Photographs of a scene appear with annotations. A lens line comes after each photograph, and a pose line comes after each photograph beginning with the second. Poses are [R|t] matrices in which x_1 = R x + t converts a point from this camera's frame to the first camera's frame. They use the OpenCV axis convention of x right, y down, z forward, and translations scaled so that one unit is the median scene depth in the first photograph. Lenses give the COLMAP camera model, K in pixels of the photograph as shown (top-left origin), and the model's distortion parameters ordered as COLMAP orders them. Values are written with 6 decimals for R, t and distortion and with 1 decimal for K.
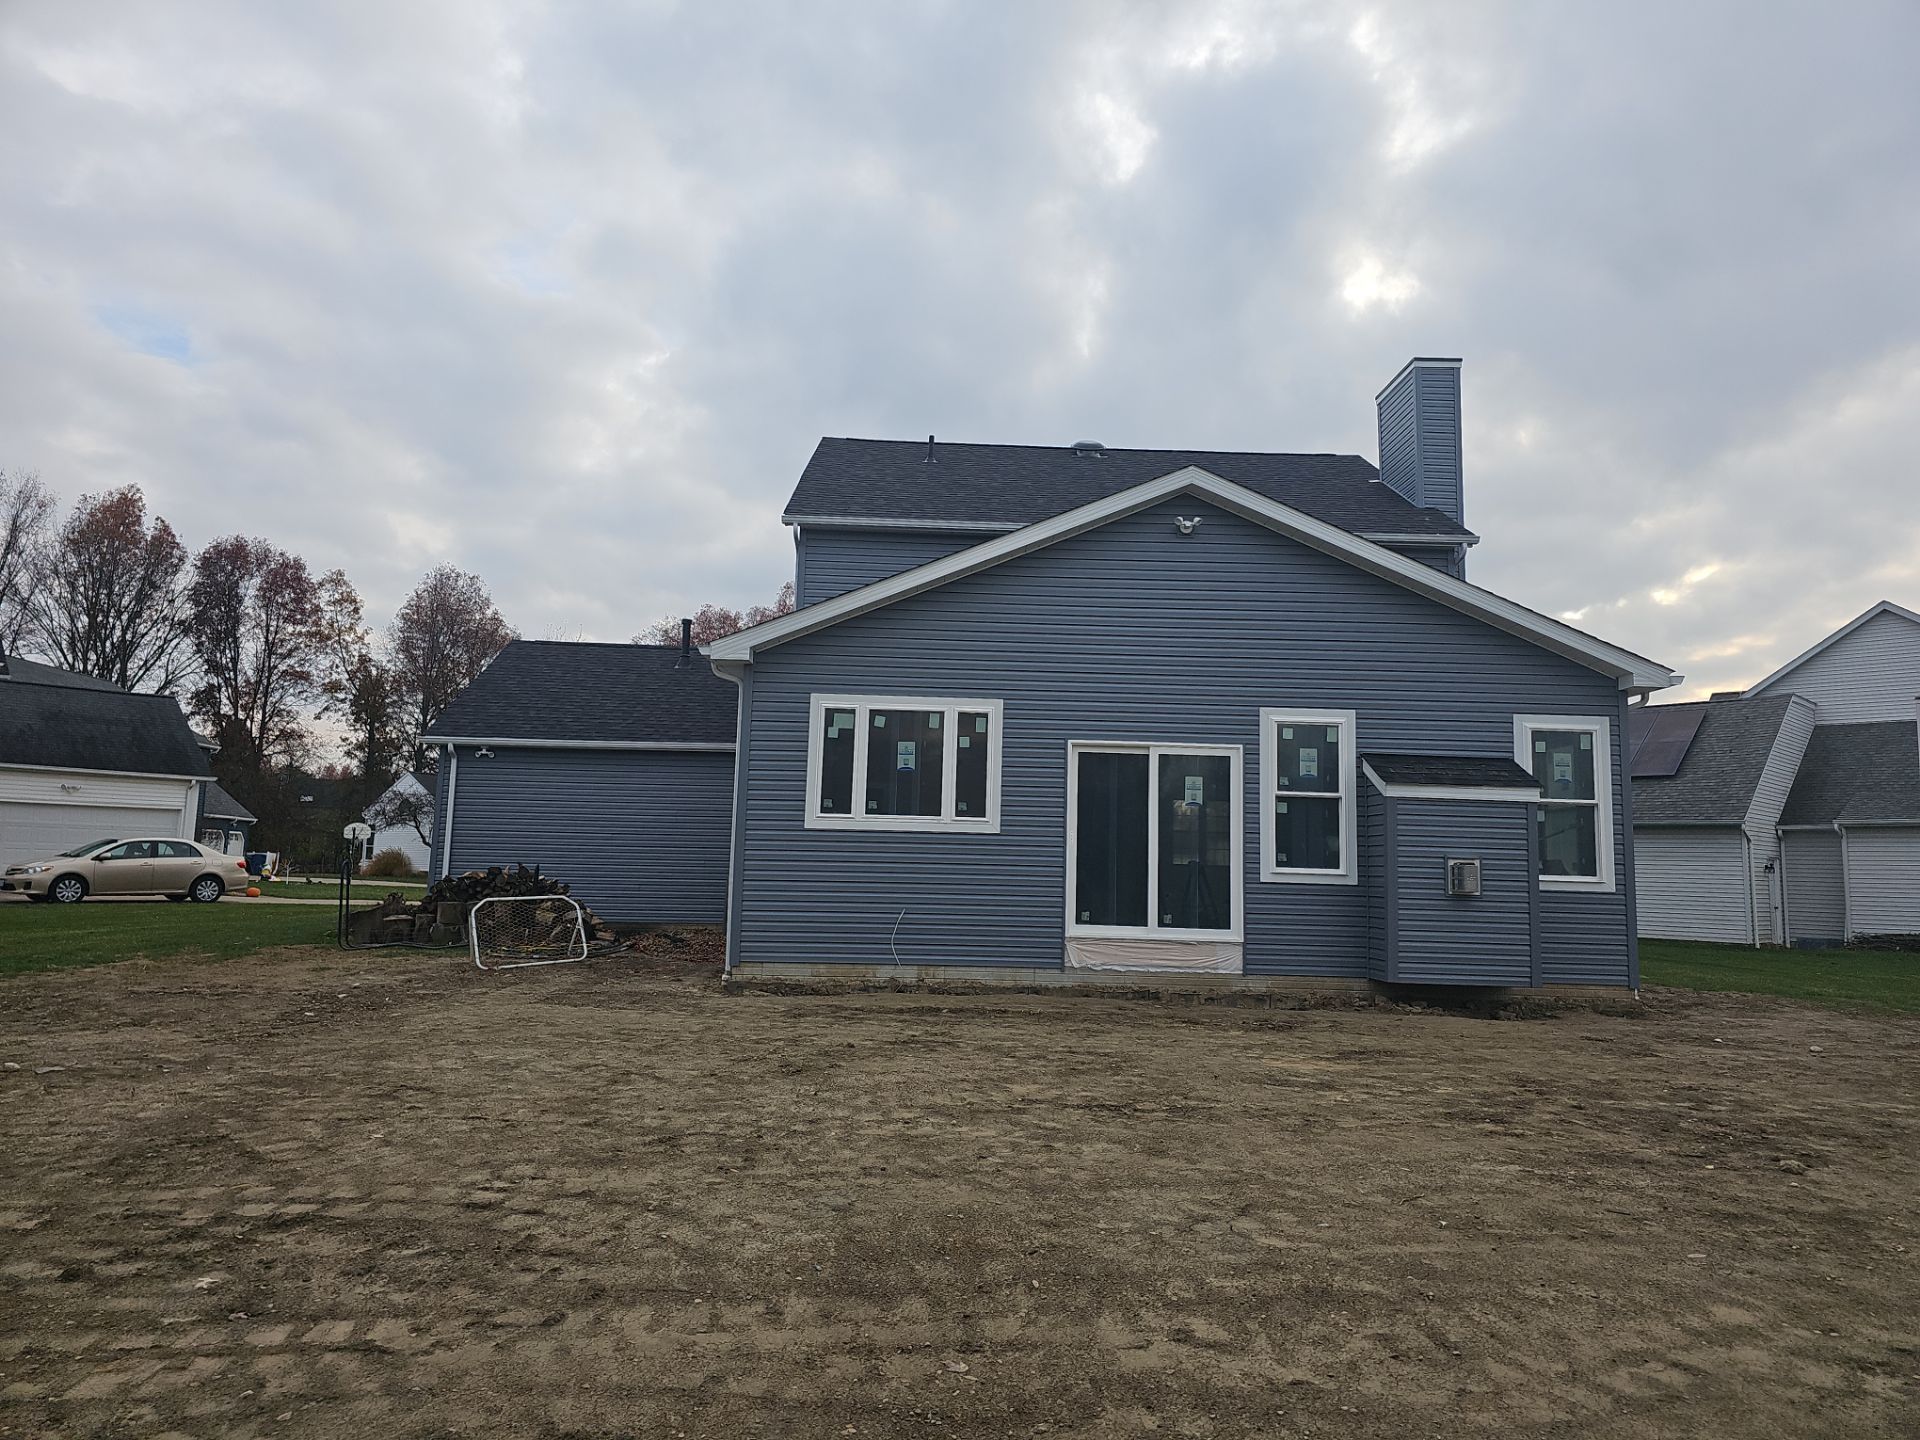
lens RADIAL K [[1343.8, 0, 962.8], [0, 1343.8, 721.9], [0, 0, 1]] dist [0.060707, -0.019011]
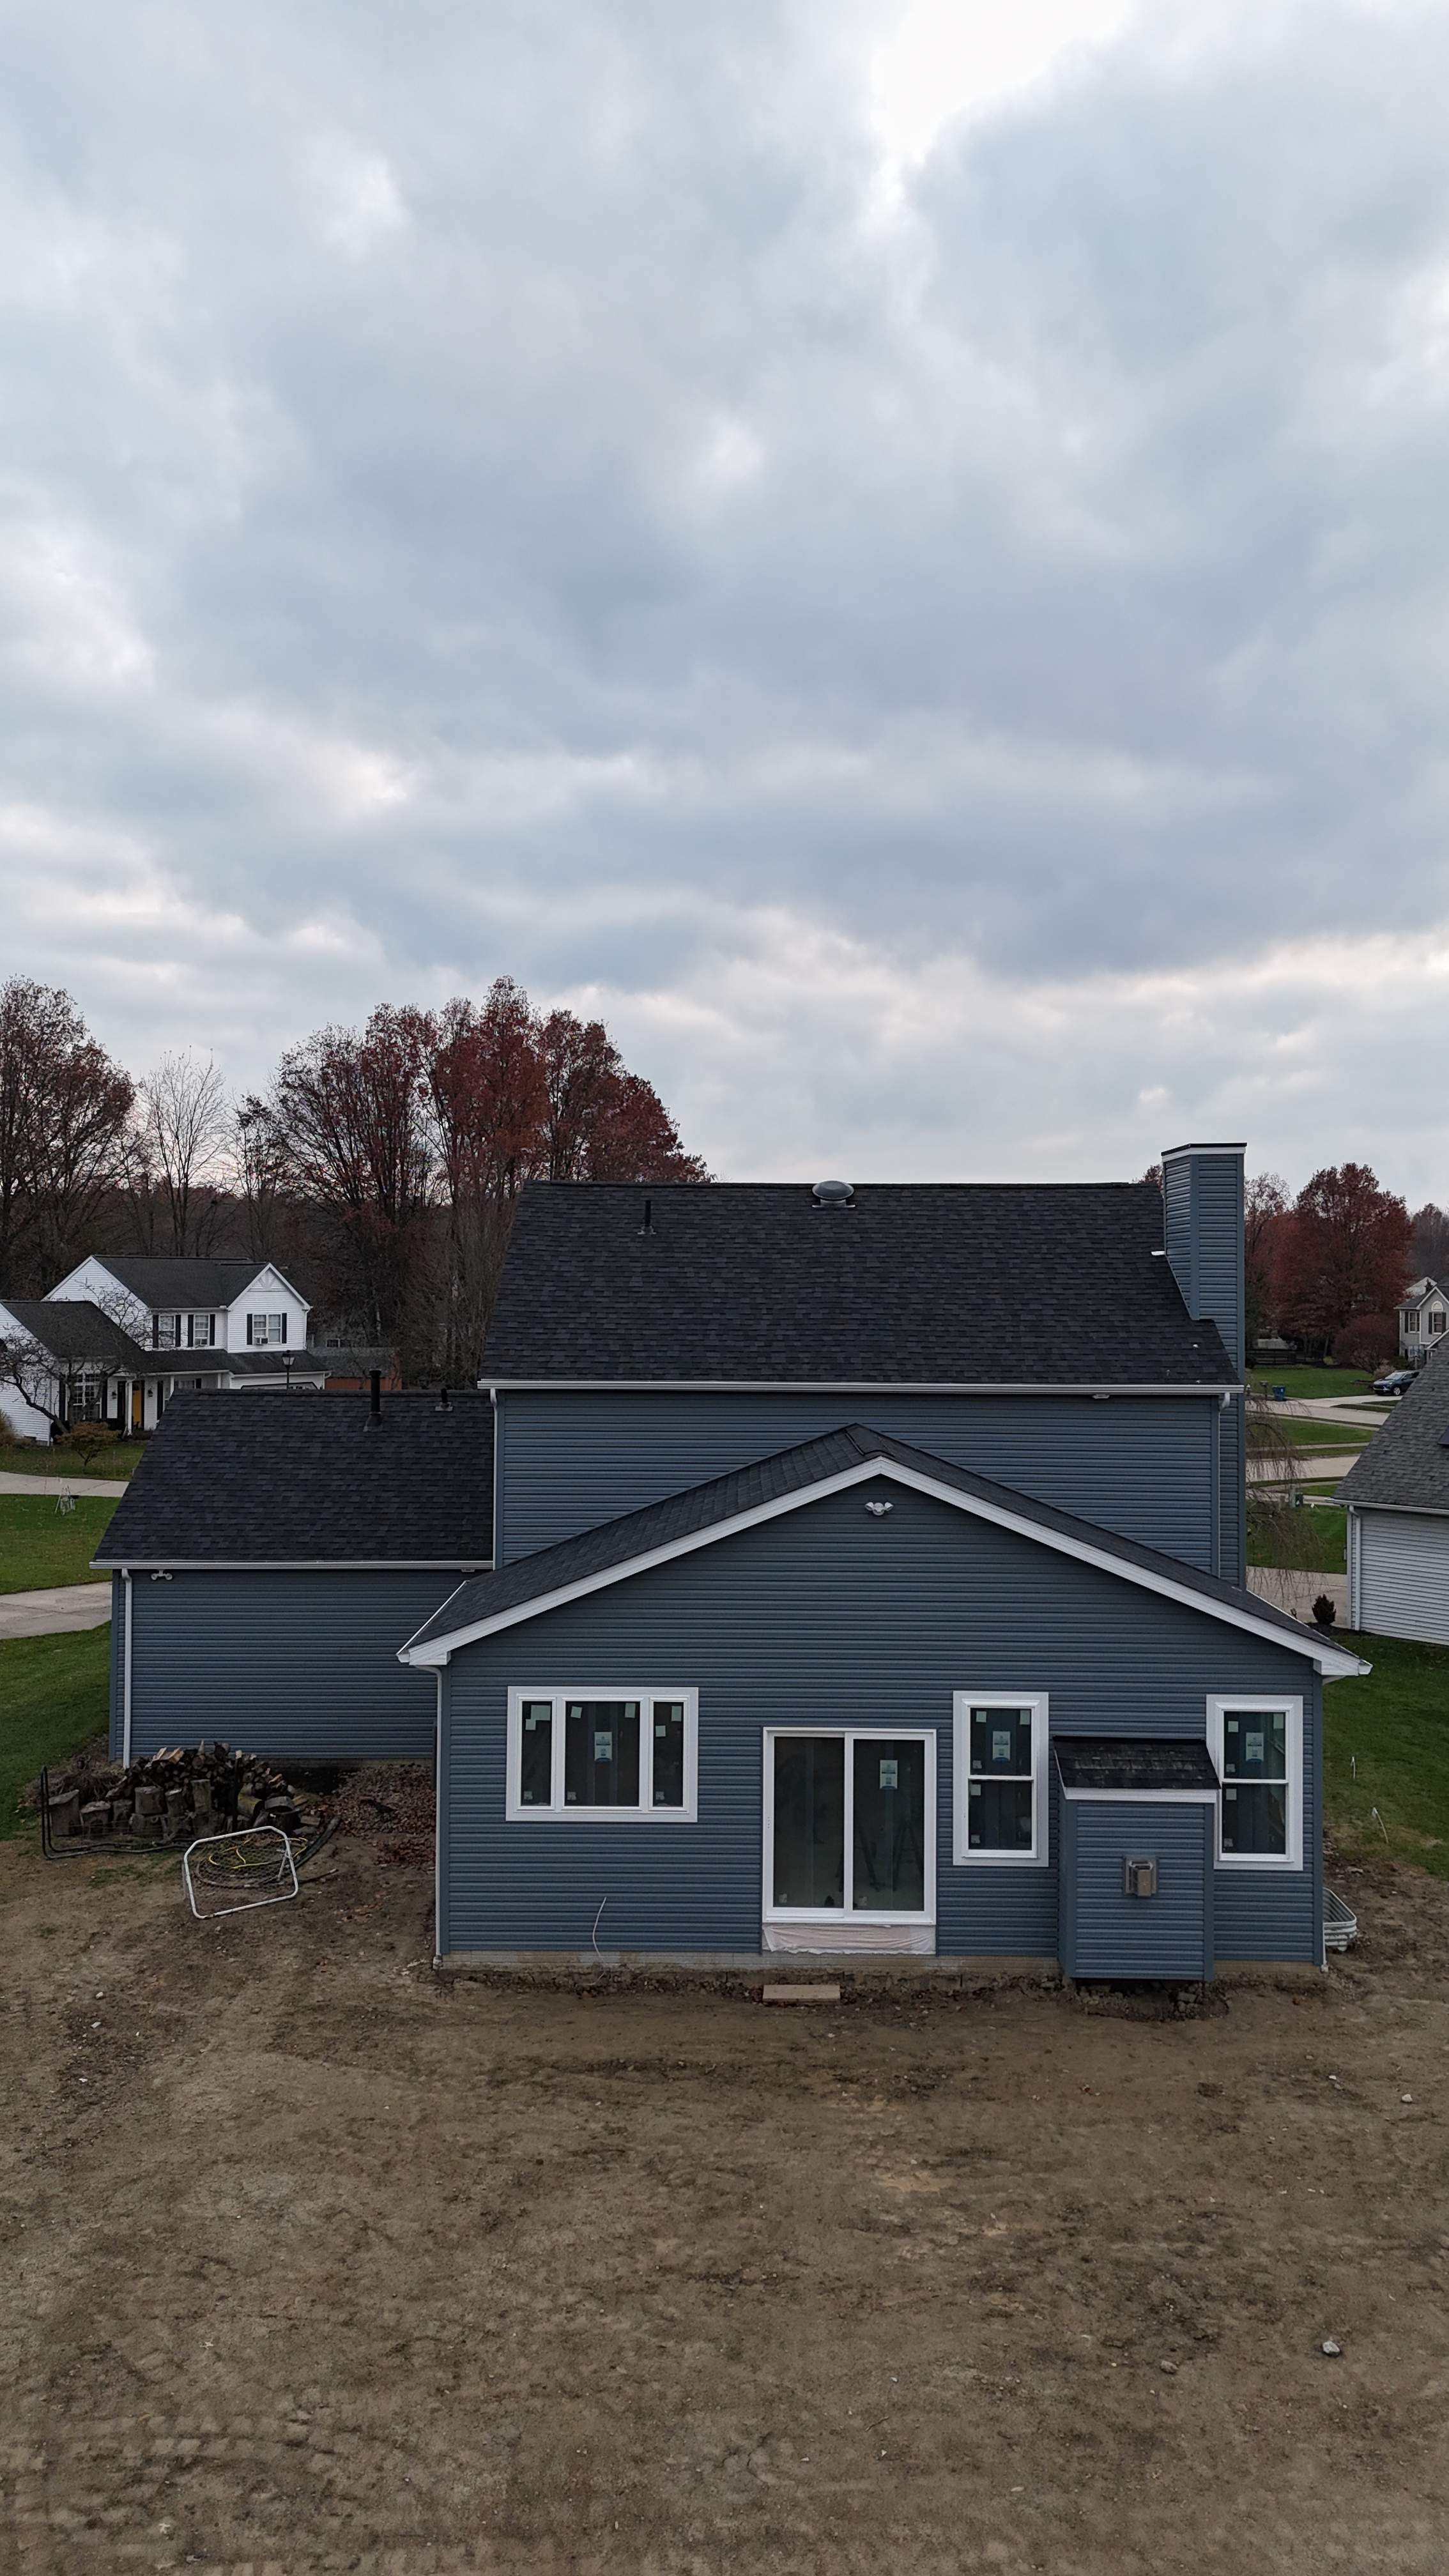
lens RADIAL K [[1889.0, 0, 663.8], [0, 1889.0, 1423.4], [0, 0, 1]] dist [0.050602, -0.010487]
pose [[0.998453, -0.022844, -0.050701, 0.081676], [0.029009, 0.991809, 0.124393, -0.393638], [0.047444, -0.125672, 0.990937, -0.386691]]
